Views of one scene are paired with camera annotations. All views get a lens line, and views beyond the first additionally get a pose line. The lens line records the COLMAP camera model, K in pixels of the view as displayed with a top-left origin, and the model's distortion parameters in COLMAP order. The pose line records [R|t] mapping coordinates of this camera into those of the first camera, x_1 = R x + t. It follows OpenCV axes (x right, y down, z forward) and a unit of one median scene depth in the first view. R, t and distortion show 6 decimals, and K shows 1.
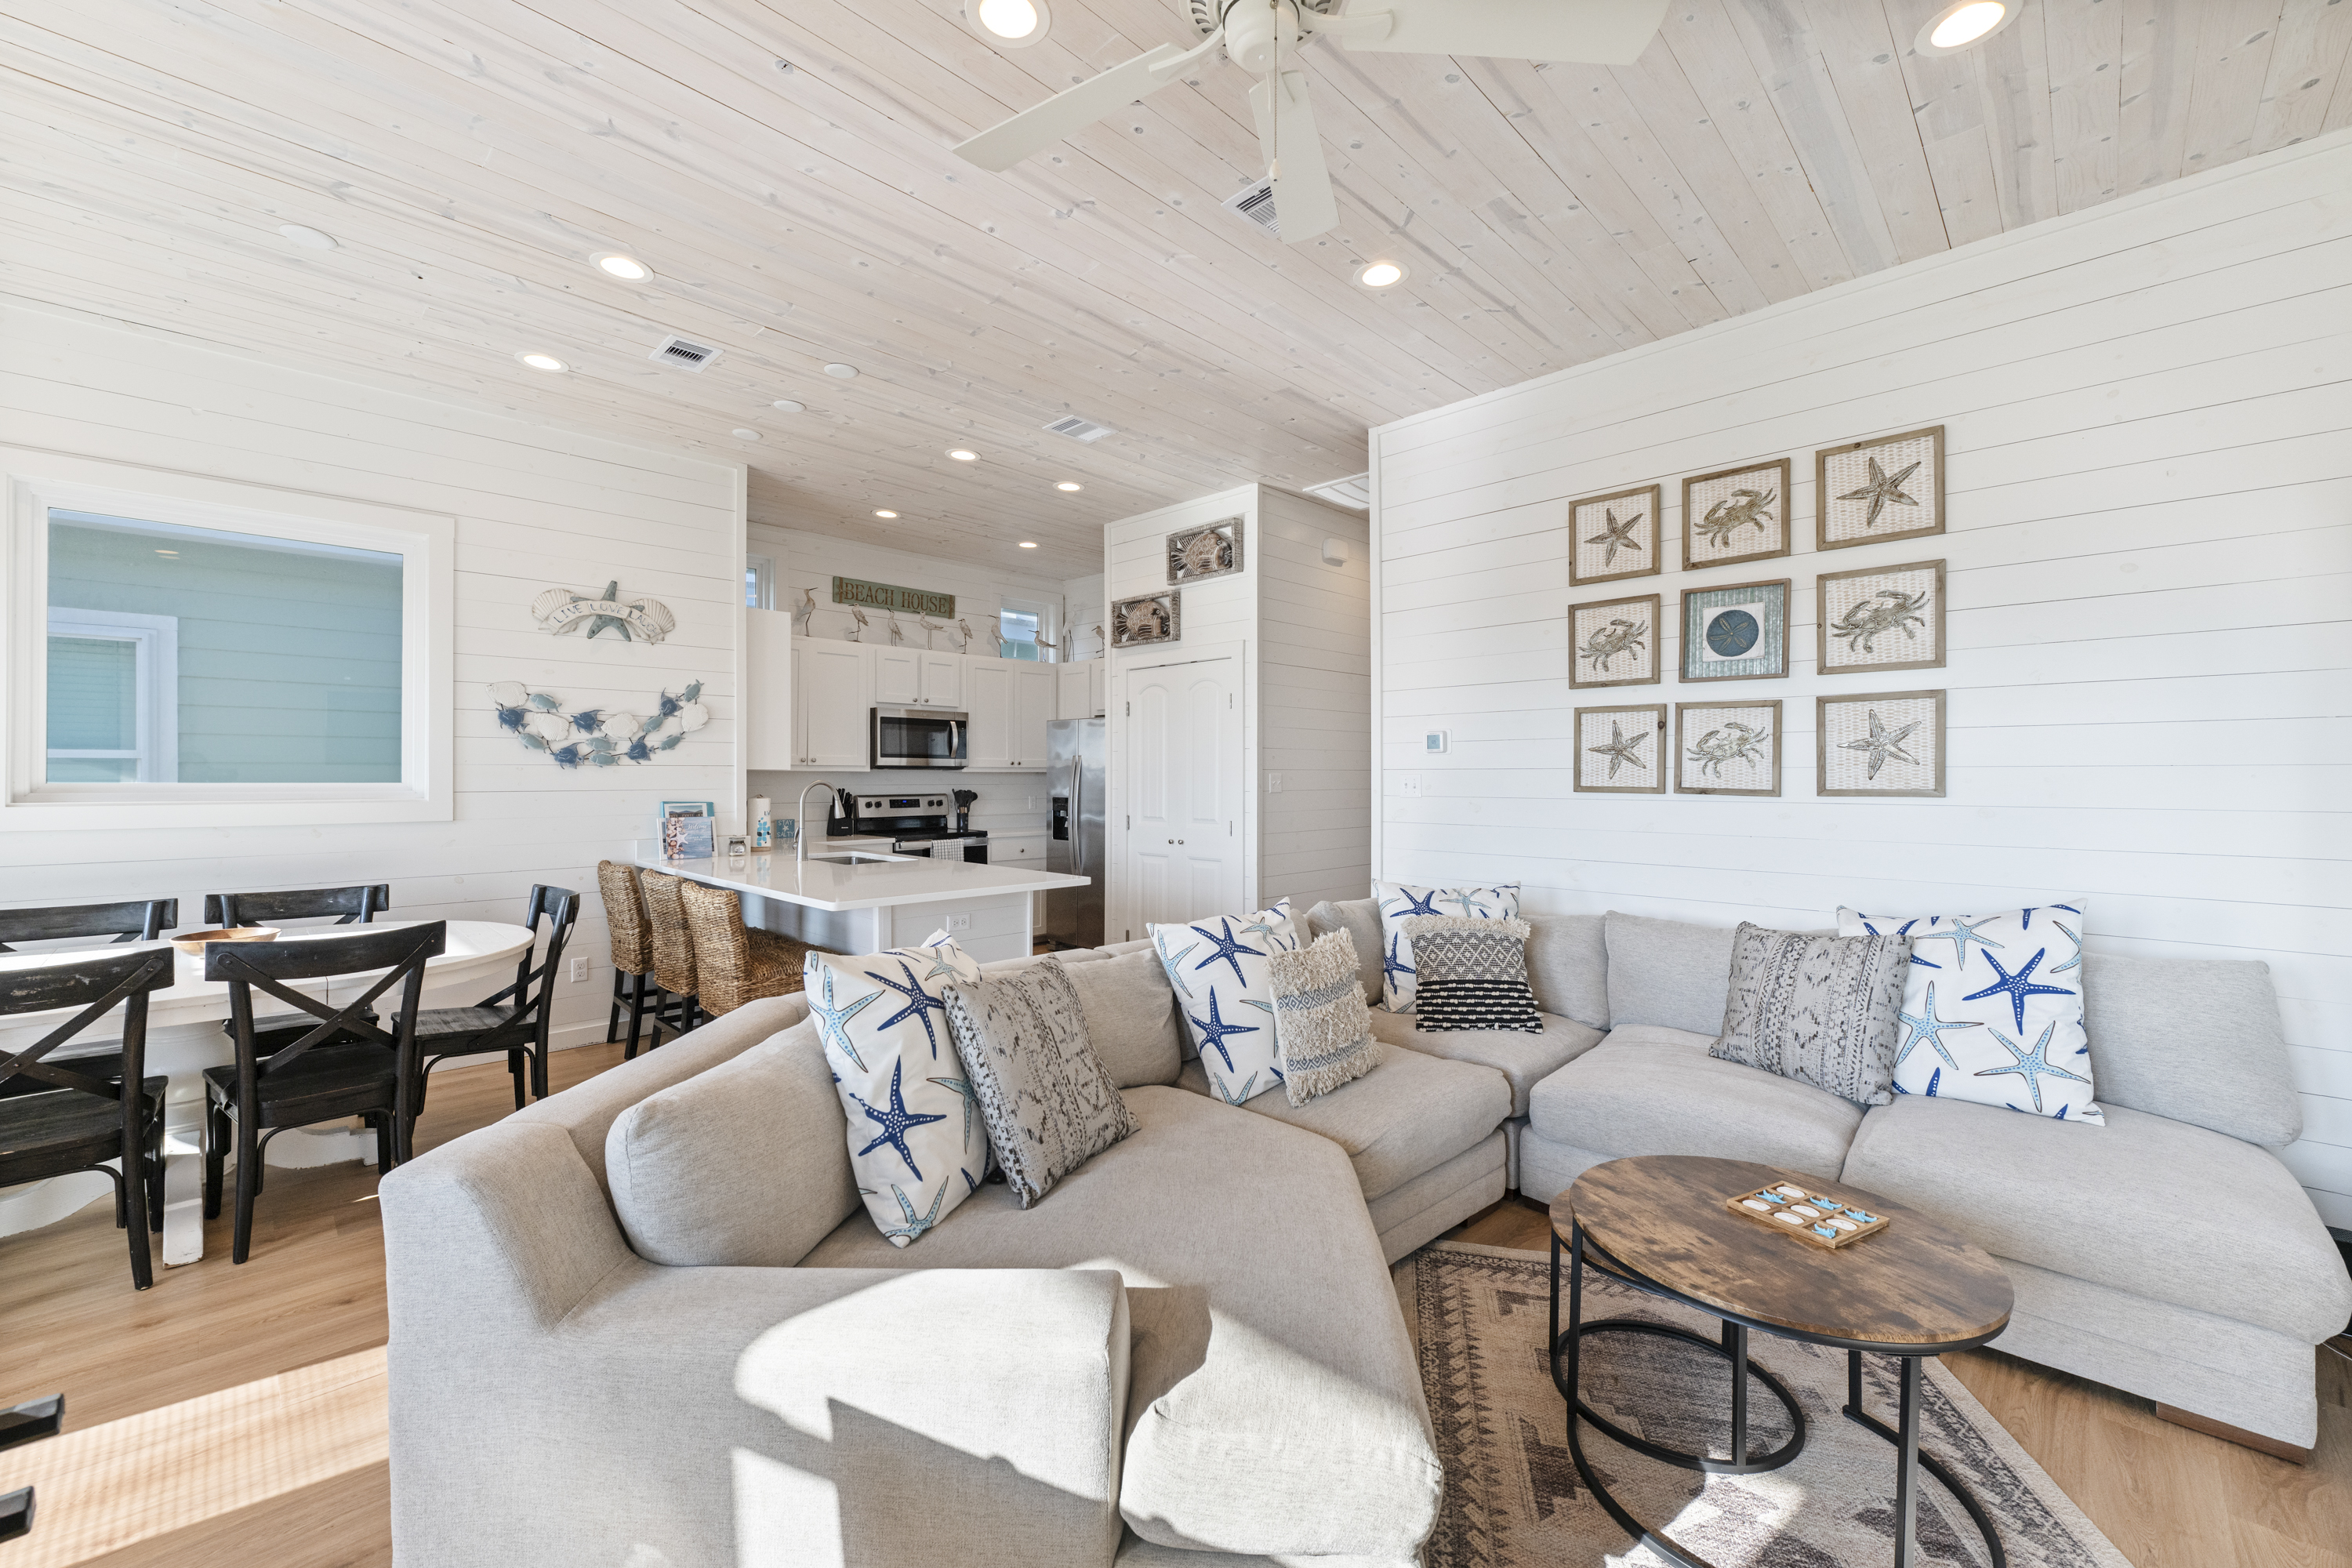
lens RADIAL K [[969.0, 0, 1179.1], [0, 969.0, 774.9], [0, 0, 1]] dist [-0.002010, 0.000014]
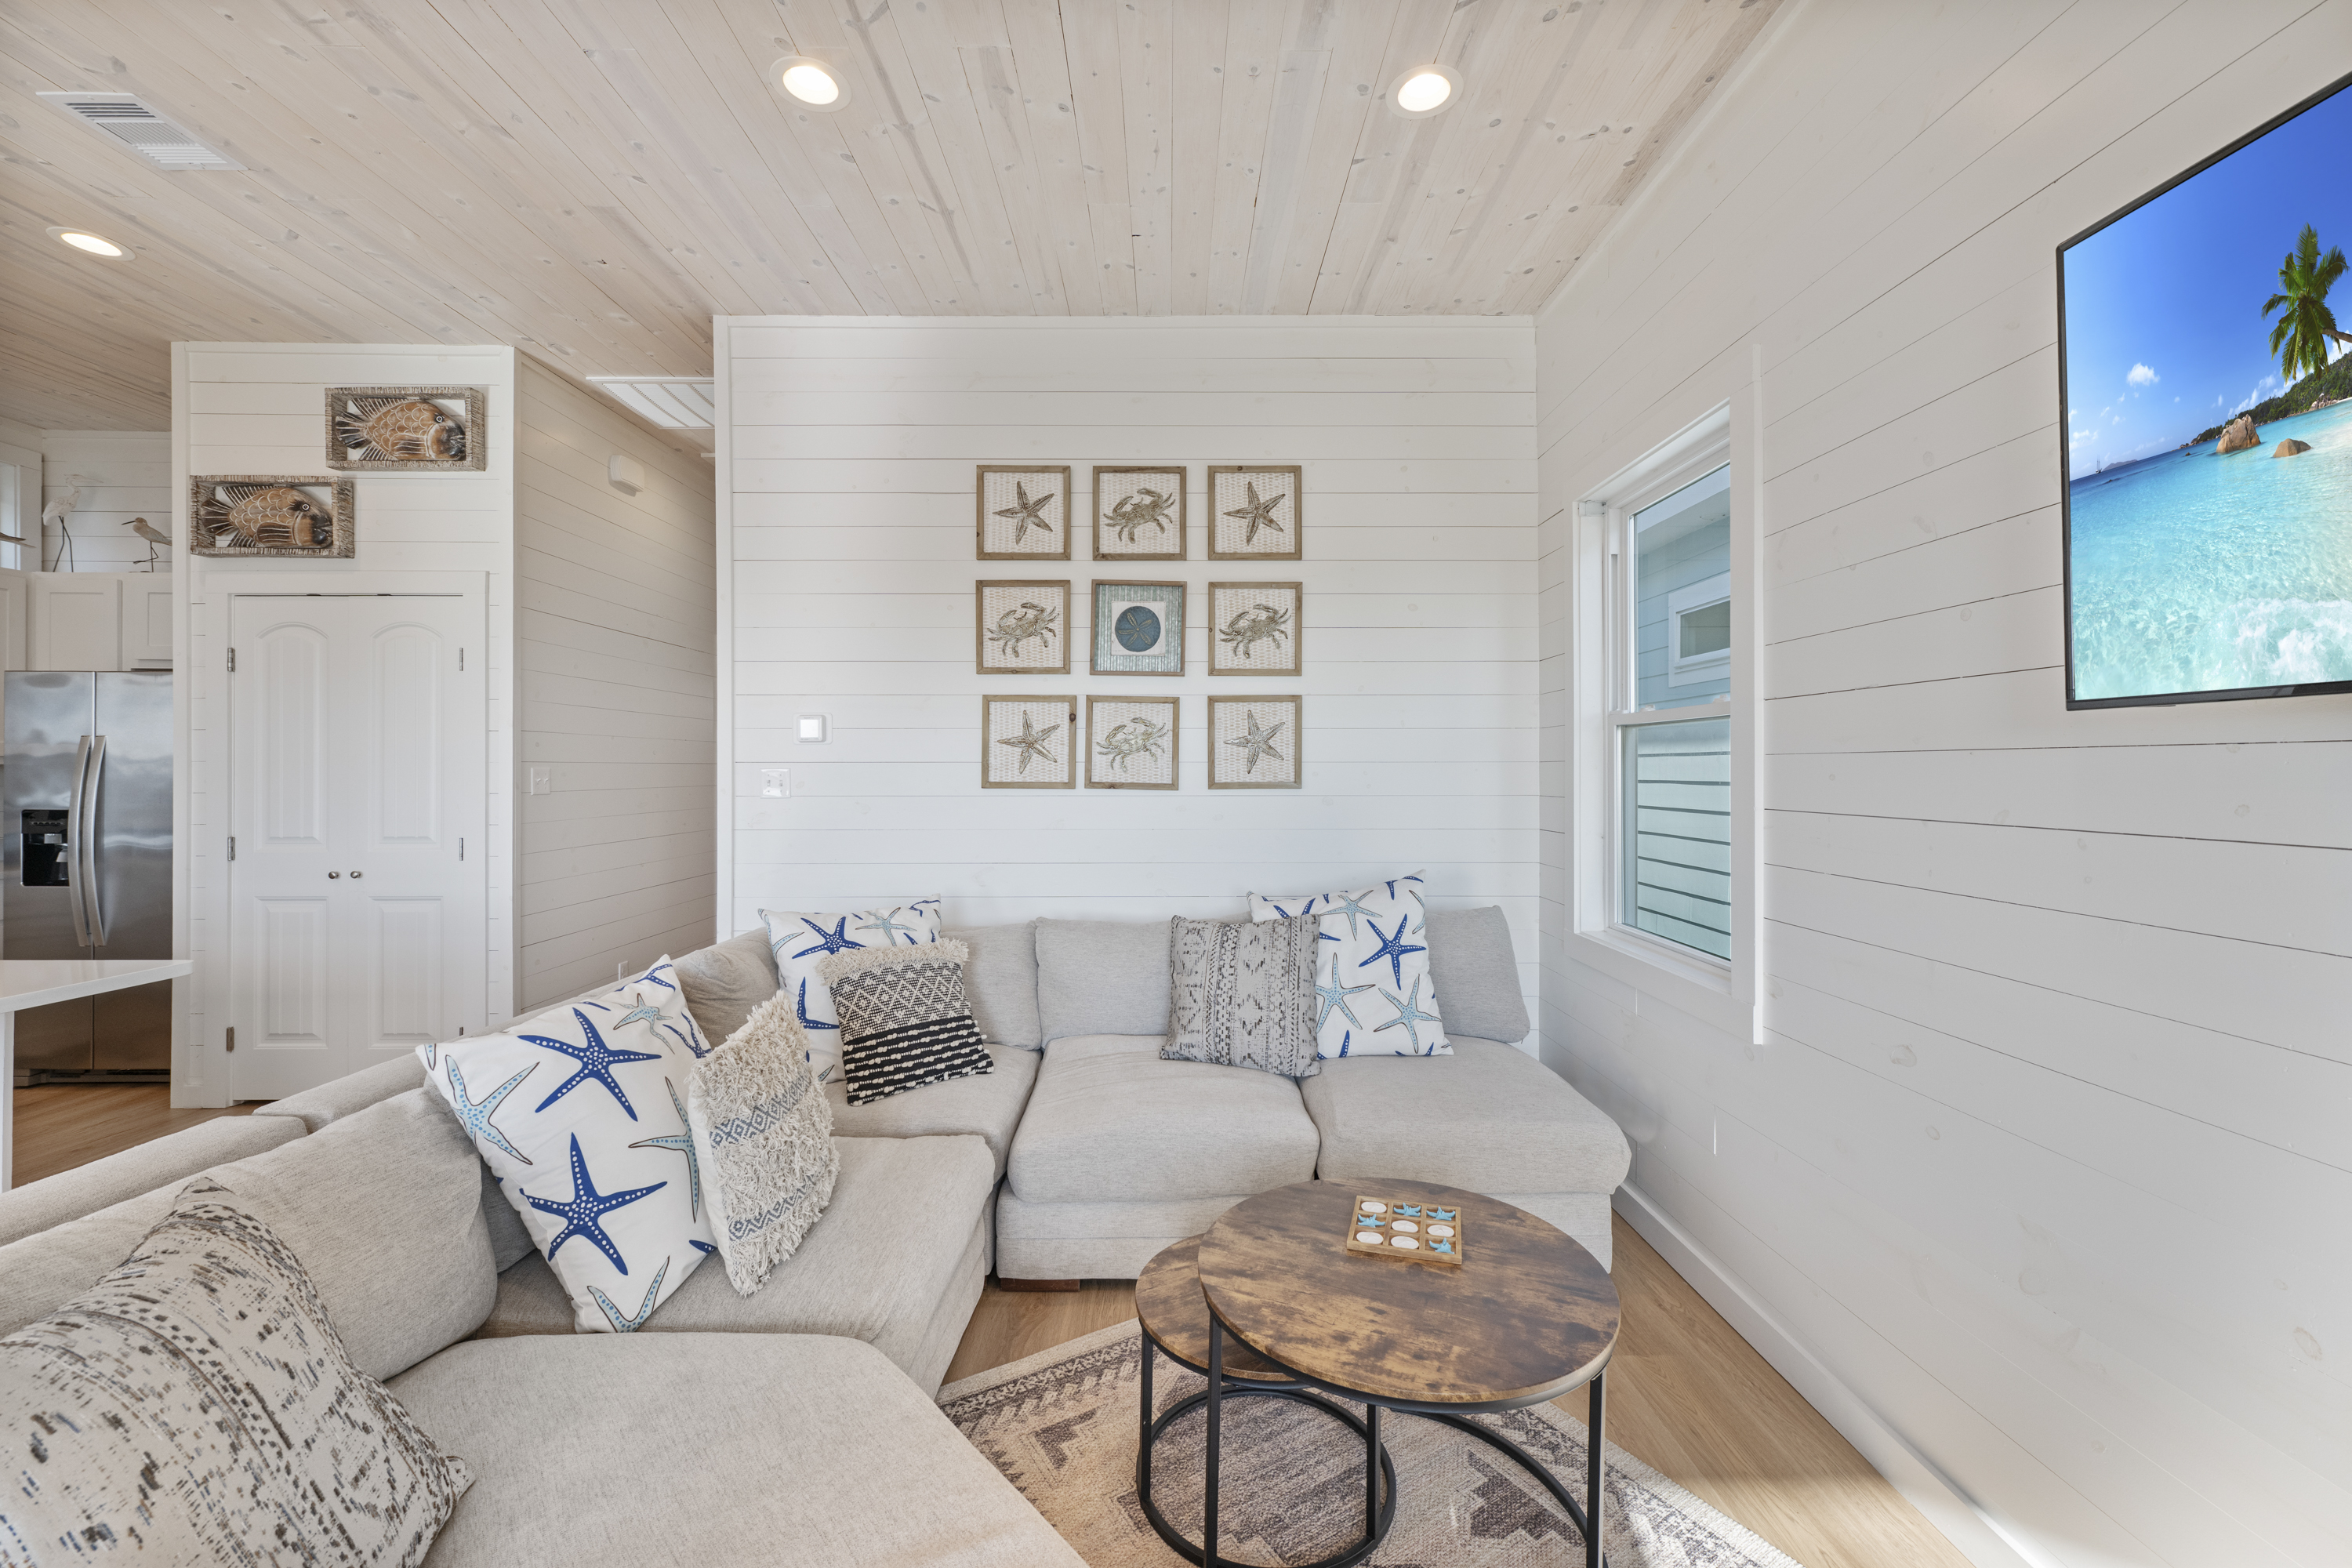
lens RADIAL K [[945.6, 0, 1208.0], [0, 945.6, 767.5], [0, 0, 1]] dist [0.002765, -0.001143]
pose [[0.698149, 0.000832, 0.715952, -0.080720], [0.000355, 0.999999, -0.001509, -0.000261], [-0.715953, 0.001307, 0.698147, 0.251280]]
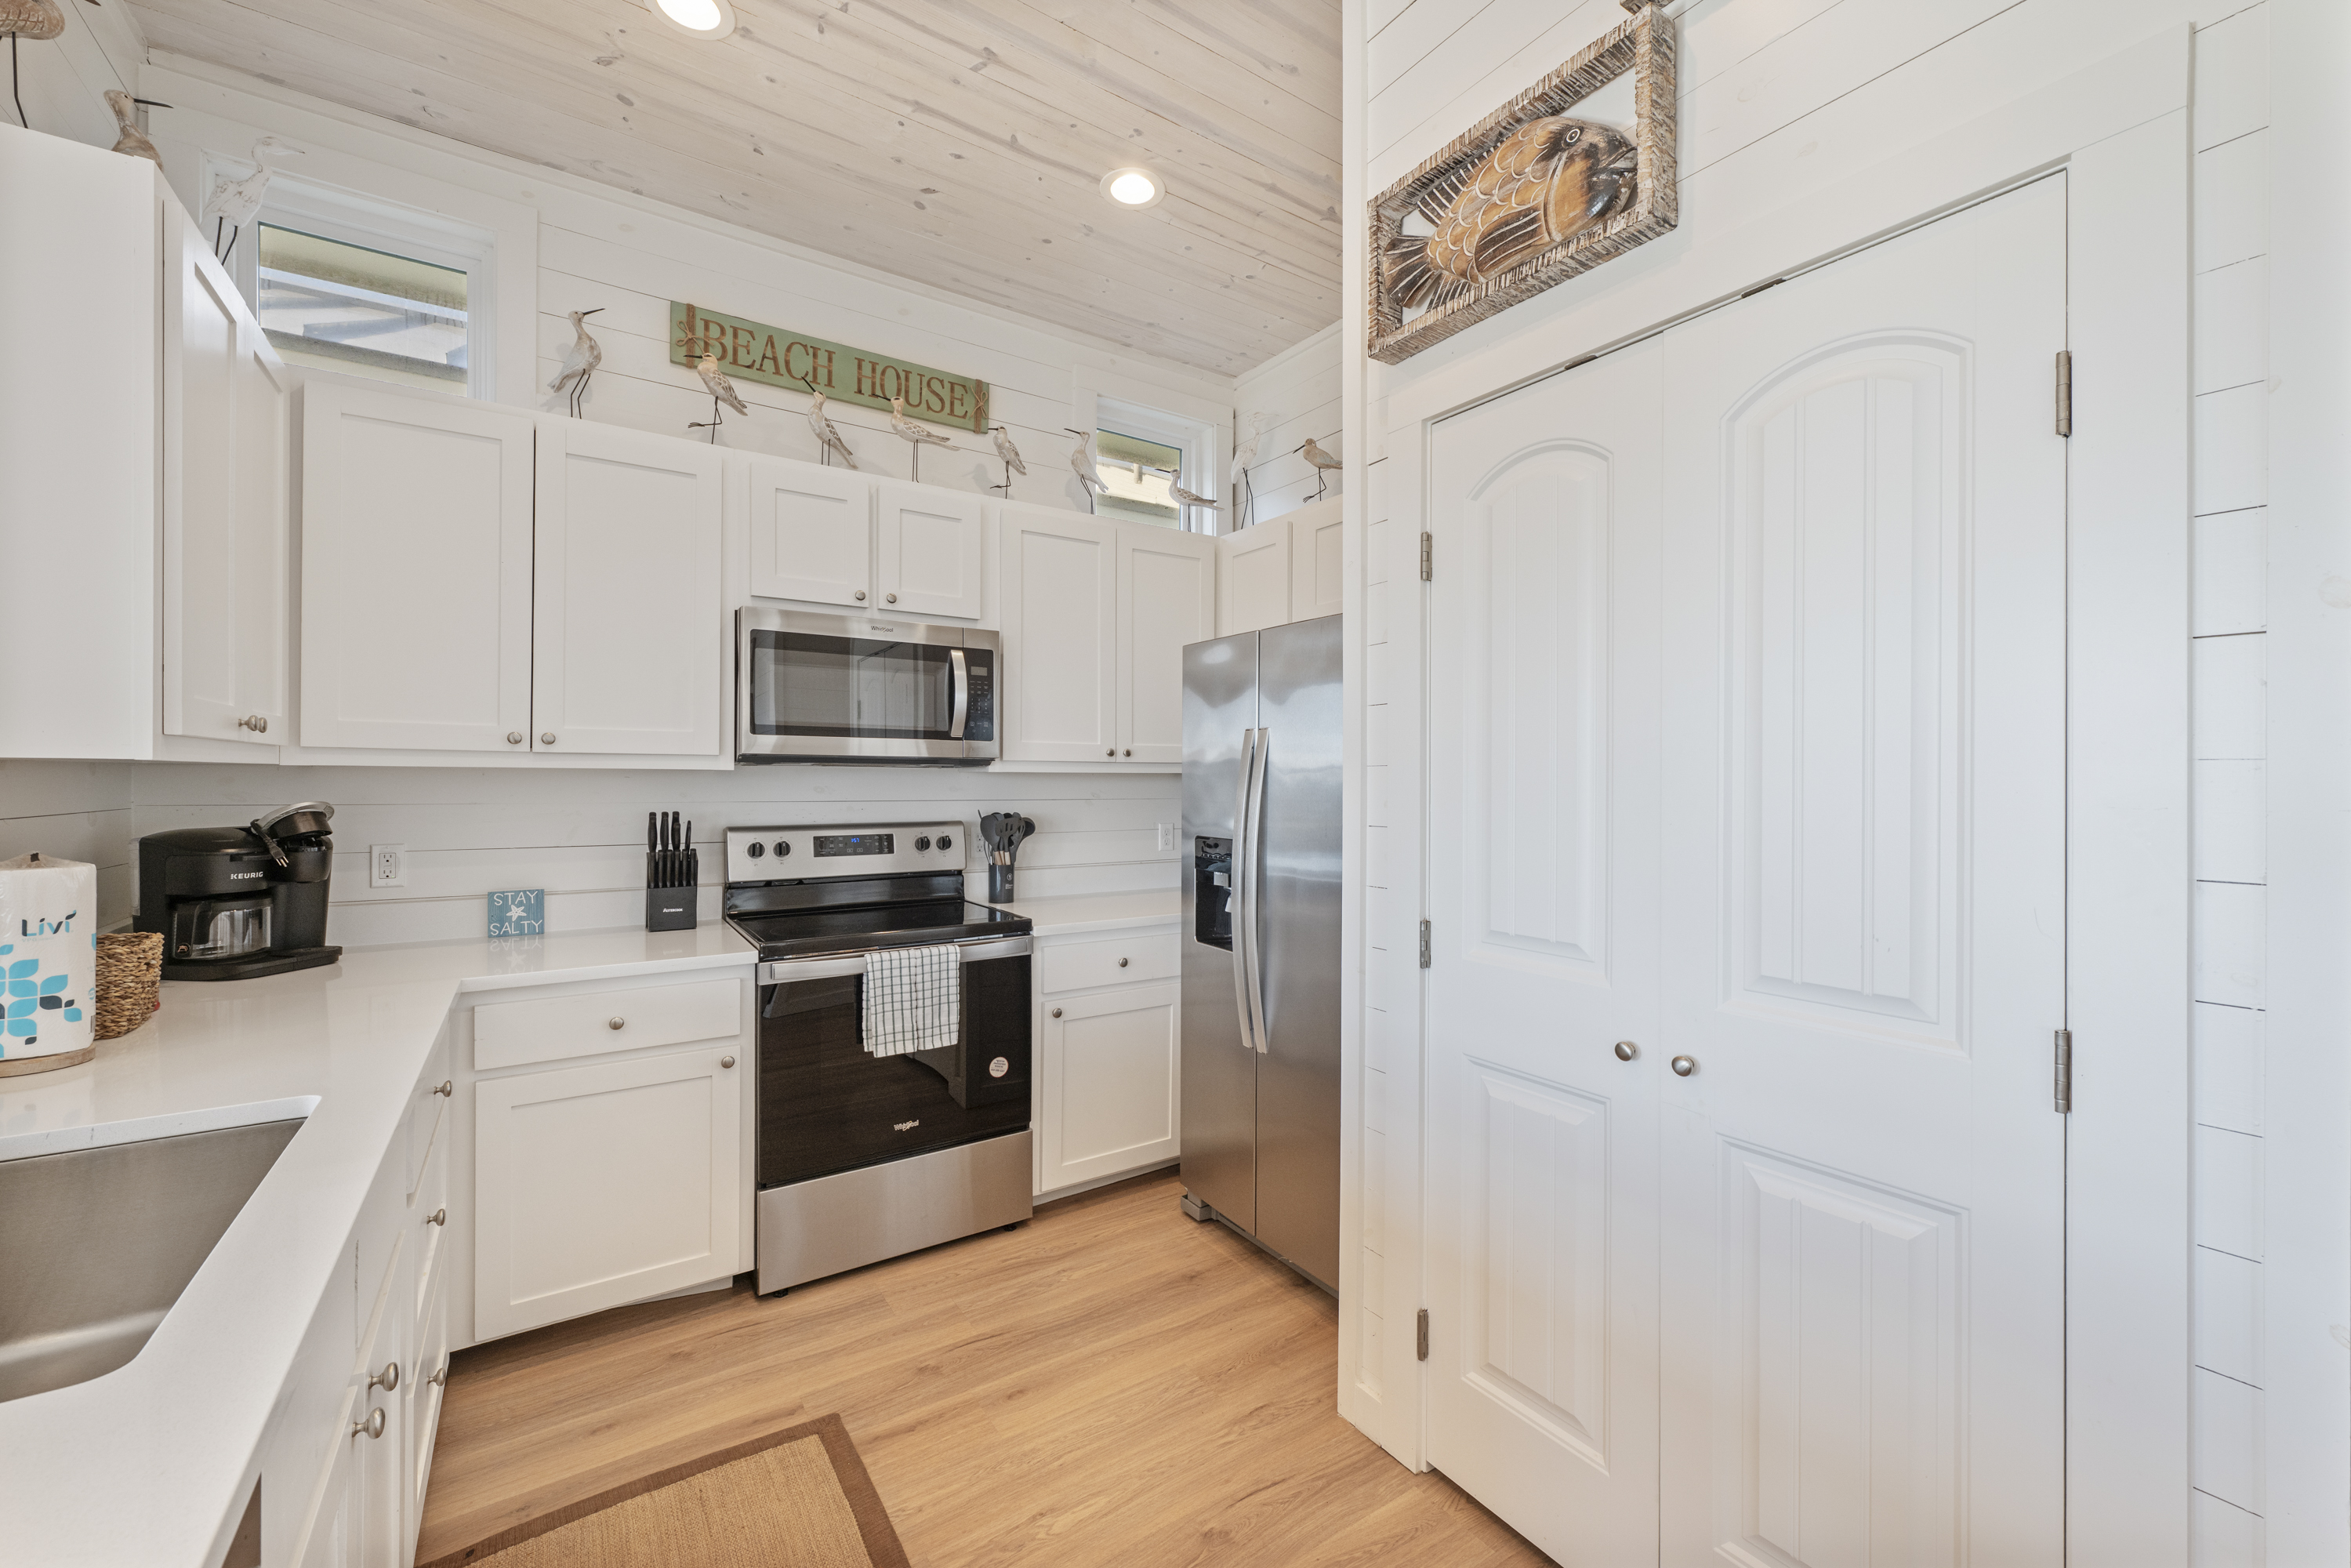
lens RADIAL K [[940.2, 0, 1175.3], [0, 940.2, 776.6], [0, 0, 1]] dist [0.000021, -0.000271]
pose [[0.980538, 0.003704, -0.196296, -0.113279], [-0.003943, 0.999992, -0.000824, -0.001898], [0.196291, 0.001582, 0.980544, 1.119073]]
